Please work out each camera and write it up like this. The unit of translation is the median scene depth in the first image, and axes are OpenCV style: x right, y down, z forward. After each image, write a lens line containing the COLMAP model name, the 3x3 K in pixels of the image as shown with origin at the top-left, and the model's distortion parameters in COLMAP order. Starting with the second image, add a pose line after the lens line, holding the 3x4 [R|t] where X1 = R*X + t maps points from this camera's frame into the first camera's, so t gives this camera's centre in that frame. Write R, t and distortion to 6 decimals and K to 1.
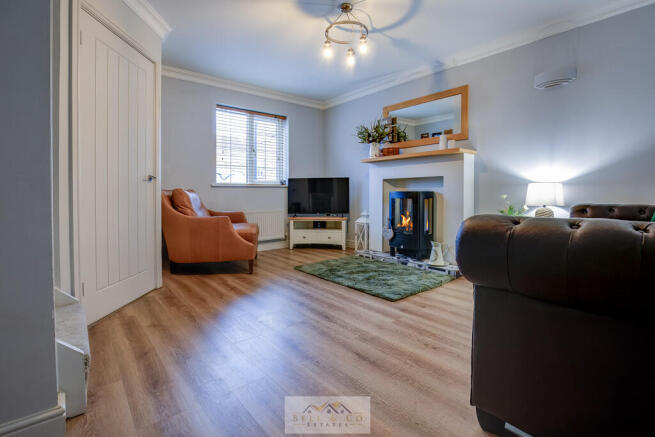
lens RADIAL K [[319.1, 0, 327.5], [0, 319.1, 218.5], [0, 0, 1]] dist [-0.040015, -0.000082]
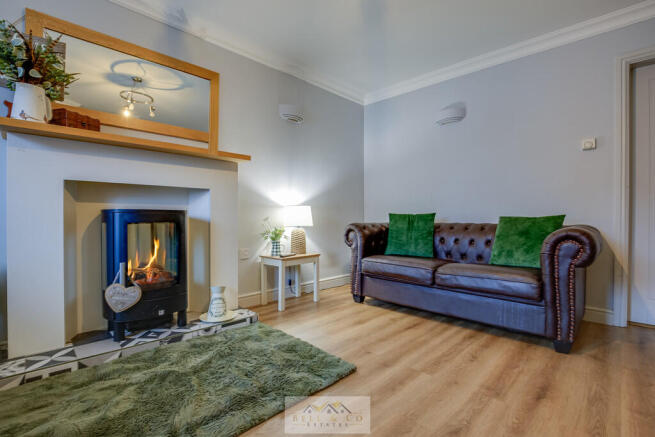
lens RADIAL K [[315.3, 0, 327.5], [0, 315.3, 218.5], [0, 0, 1]] dist [-0.003652, -0.000520]
pose [[-0.131248, -0.008593, 0.991312, -0.386956], [0.077208, 0.996837, 0.018863, -0.071939], [-0.988338, 0.079013, -0.130169, 0.938228]]
